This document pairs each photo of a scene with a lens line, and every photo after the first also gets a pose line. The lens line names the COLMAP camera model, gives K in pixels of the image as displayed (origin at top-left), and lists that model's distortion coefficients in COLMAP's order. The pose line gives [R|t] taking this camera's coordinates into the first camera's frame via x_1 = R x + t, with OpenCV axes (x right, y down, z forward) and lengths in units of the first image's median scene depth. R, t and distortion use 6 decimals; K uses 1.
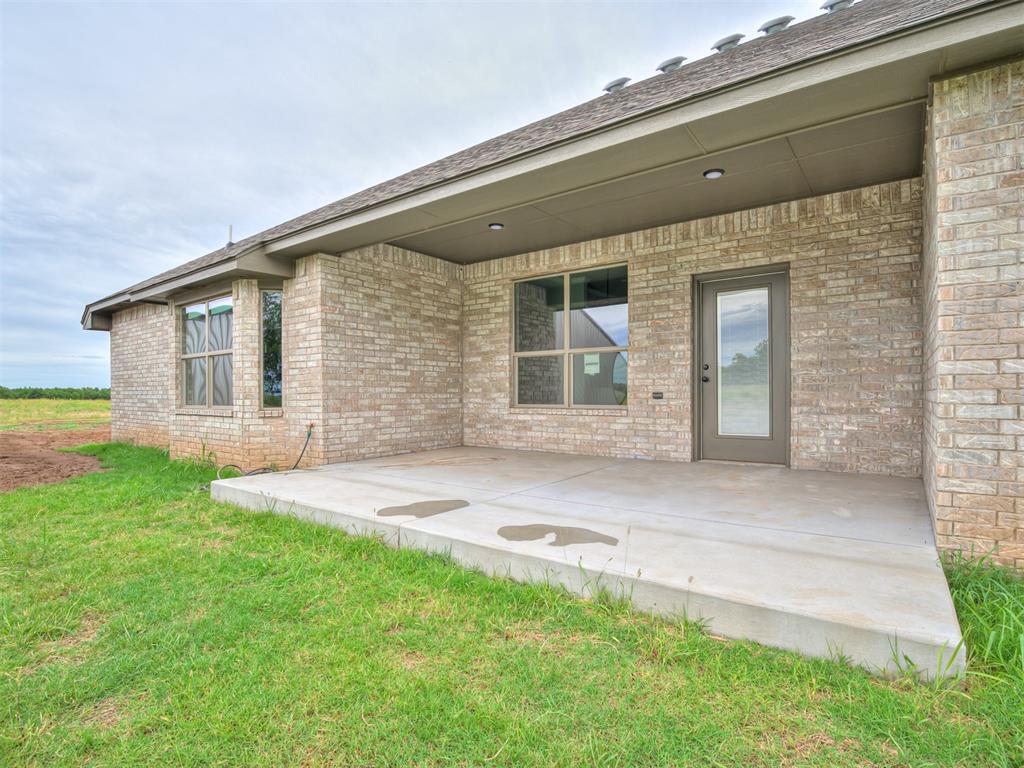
lens RADIAL K [[529.0, 0, 511.7], [0, 529.0, 390.4], [0, 0, 1]] dist [-0.024053, -0.001403]
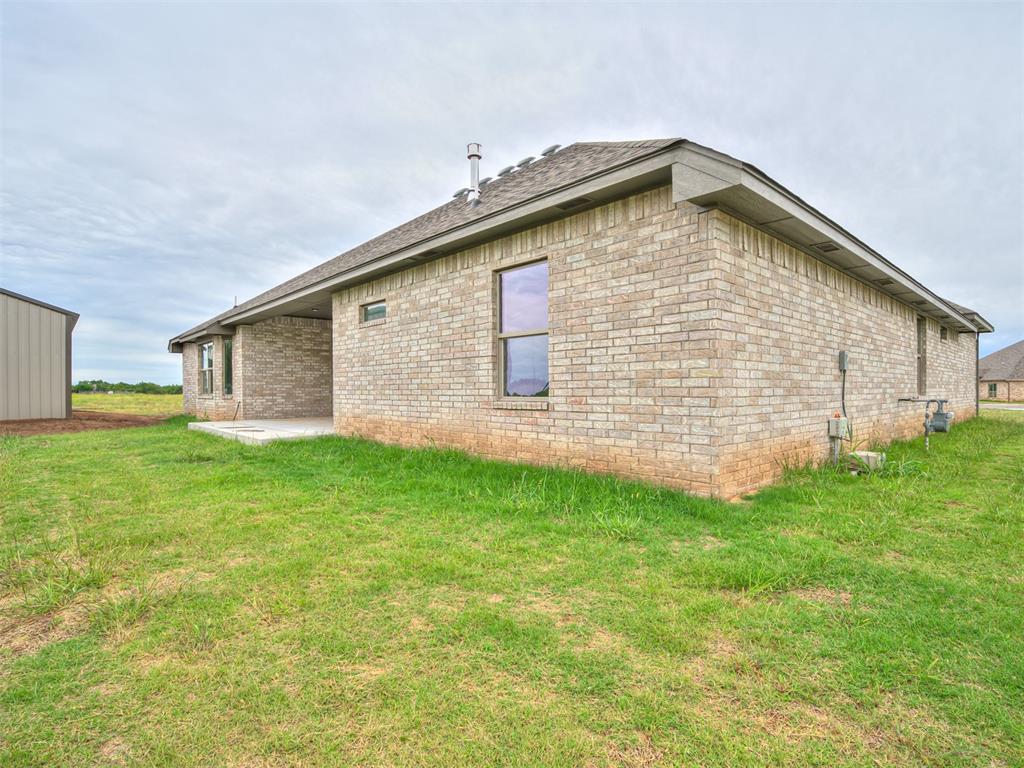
lens RADIAL K [[529.0, 0, 511.7], [0, 529.0, 390.4], [0, 0, 1]] dist [-0.024053, -0.001403]
pose [[0.983006, 0.001715, -0.183567, 0.976614], [-0.000763, 0.999986, 0.005259, 0.003587], [0.183573, -0.005030, 0.982993, -0.817249]]
